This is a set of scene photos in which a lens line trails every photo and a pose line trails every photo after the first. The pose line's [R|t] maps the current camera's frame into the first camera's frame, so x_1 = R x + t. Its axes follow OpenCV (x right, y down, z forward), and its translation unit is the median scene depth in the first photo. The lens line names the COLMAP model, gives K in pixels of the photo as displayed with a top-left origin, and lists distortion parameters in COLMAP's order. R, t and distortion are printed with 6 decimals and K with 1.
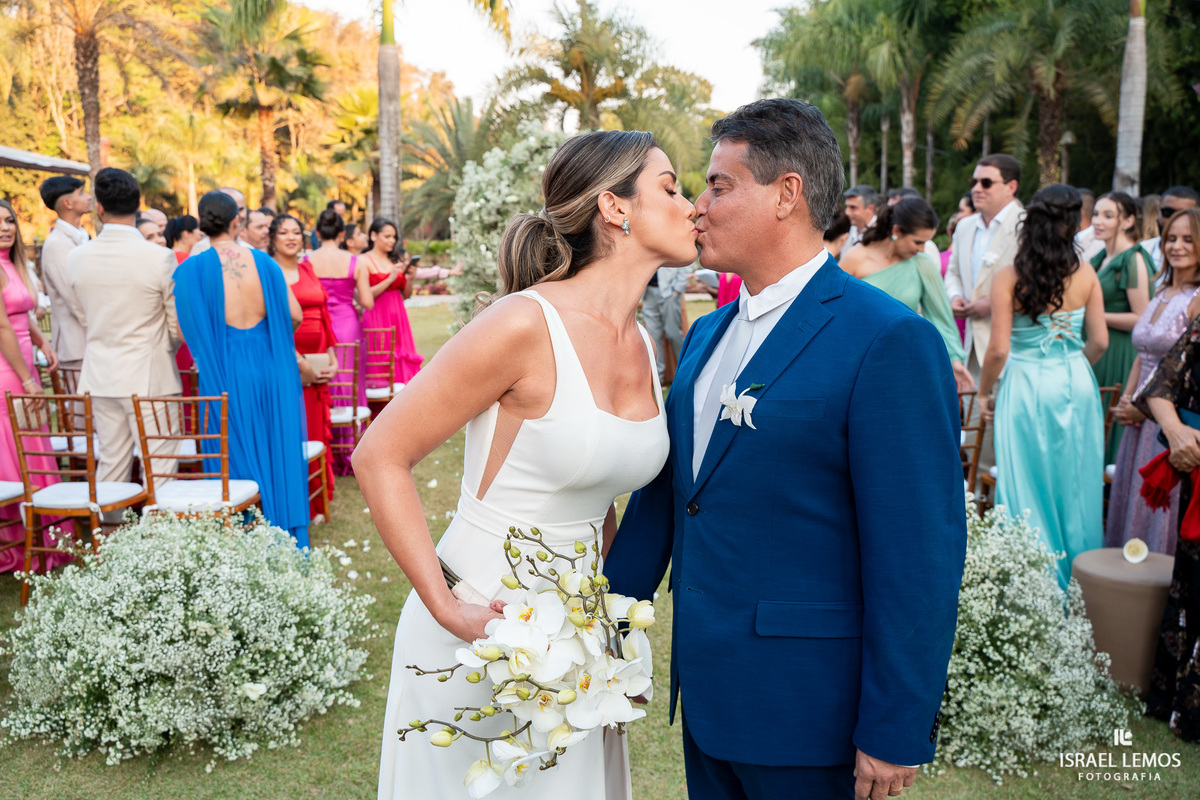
lens RADIAL K [[1080.6, 0, 598.7], [0, 1080.6, 398.8], [0, 0, 1]] dist [-0.080334, 0.078408]
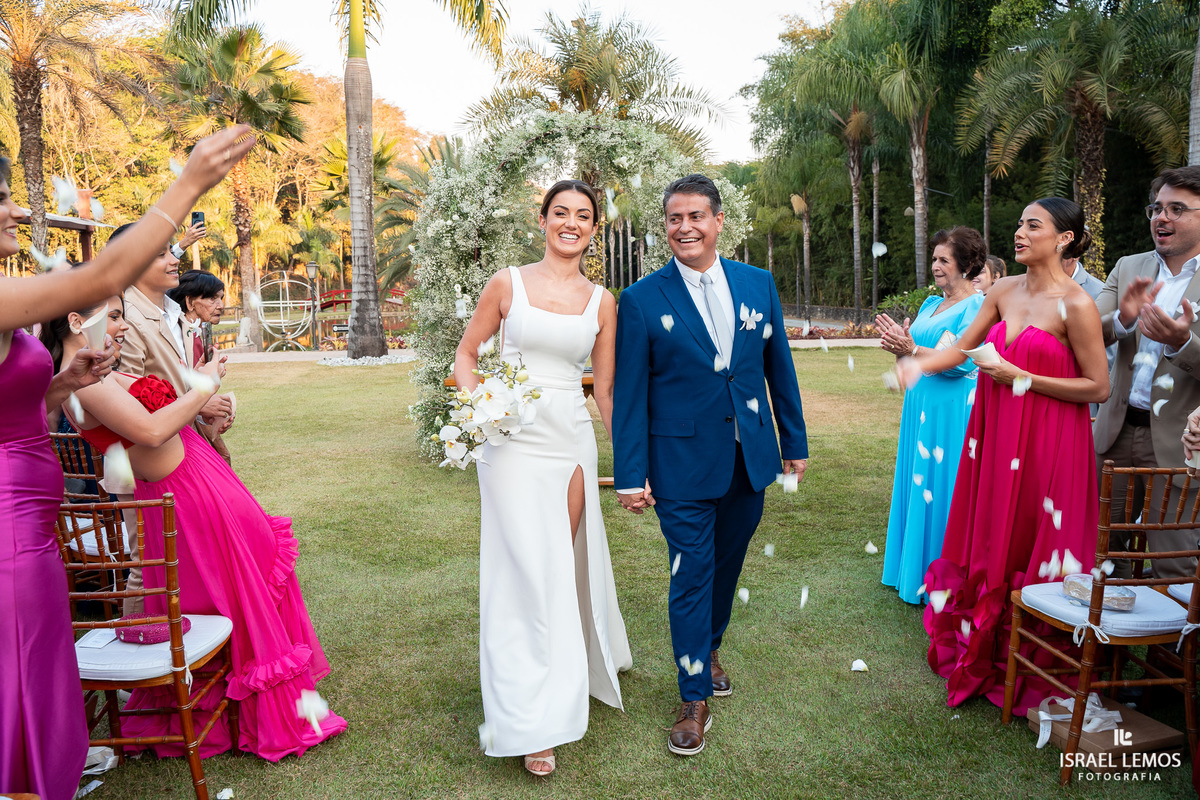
lens RADIAL K [[975.9, 0, 594.1], [0, 975.9, 389.1], [0, 0, 1]] dist [-0.108004, 0.054010]
pose [[0.999829, -0.017067, 0.007120, -0.015302], [0.017356, 0.998936, -0.042719, -0.026652], [-0.006383, 0.042835, 0.999062, 0.211132]]
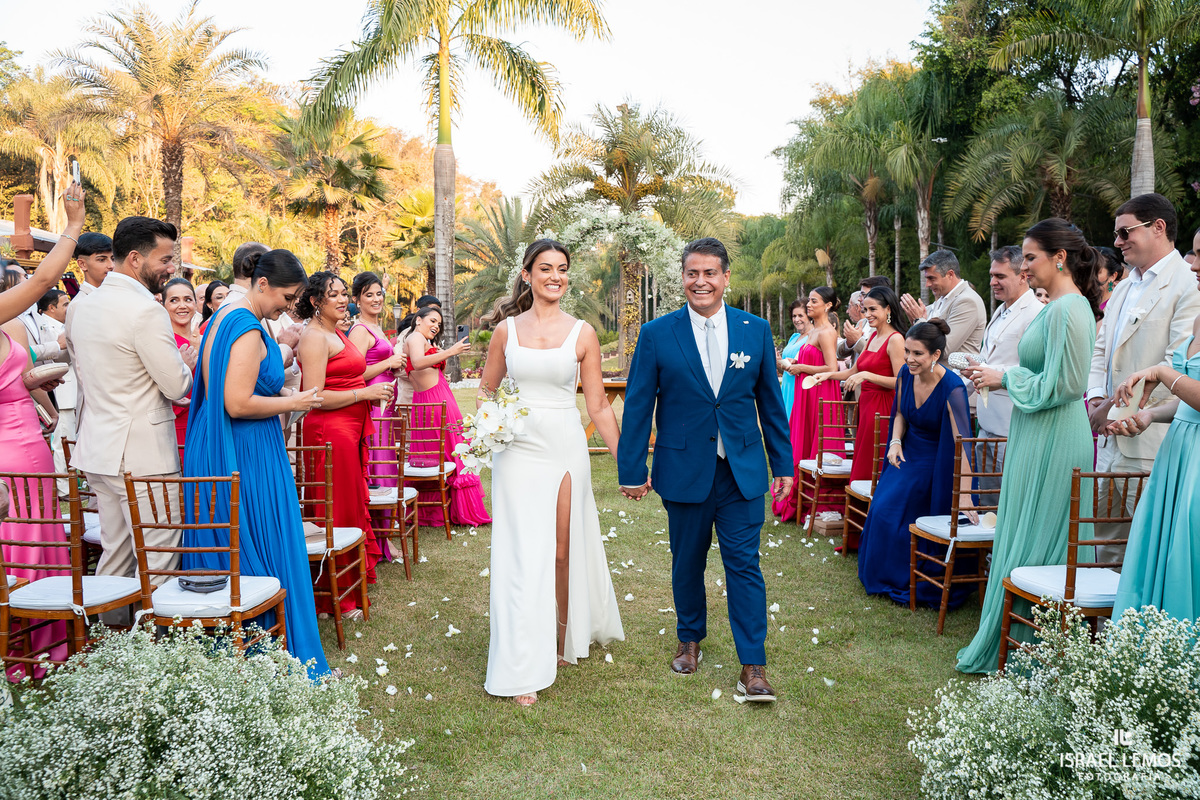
lens RADIAL K [[975.9, 0, 595.4], [0, 975.9, 403.9], [0, 0, 1]] dist [-0.108004, 0.054010]
pose [[0.999367, 0.001805, -0.035540, -0.009089], [-0.004398, 0.997320, -0.073034, -0.000910], [0.035312, 0.073144, 0.996696, 0.050435]]
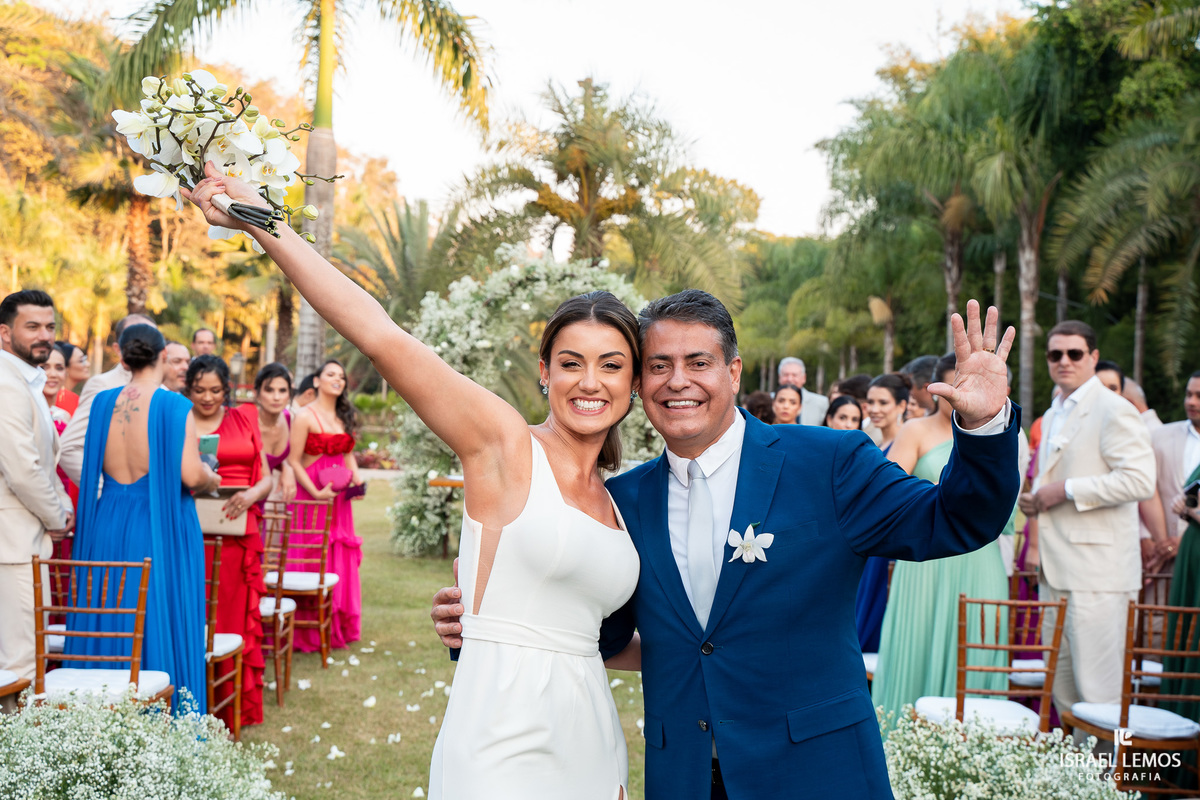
lens RADIAL K [[1562.5, 0, 599.5], [0, 1562.5, 397.9], [0, 0, 1]] dist [0.078321, 0.000000]
pose [[0.998723, 0.050203, 0.005713, -0.001822], [-0.048775, 0.987428, -0.150353, 0.006861], [-0.013190, 0.149882, 0.988616, -0.042661]]
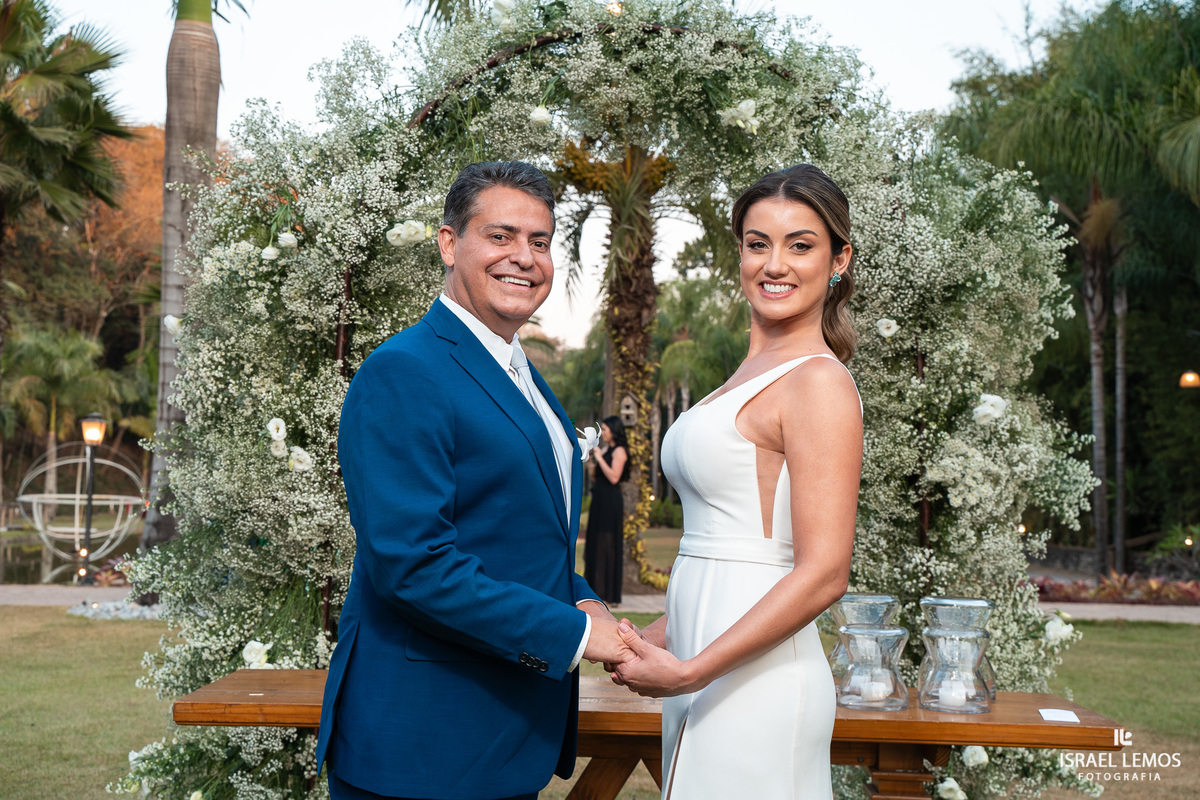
lens RADIAL K [[1562.5, 0, 589.0], [0, 1562.5, 395.4], [0, 0, 1]] dist [0.078321, 0.000000]
pose [[0.999670, 0.022009, -0.013258, -0.018031], [-0.024312, 0.977177, -0.211032, -0.039226], [0.008311, 0.211285, 0.977389, 0.339626]]
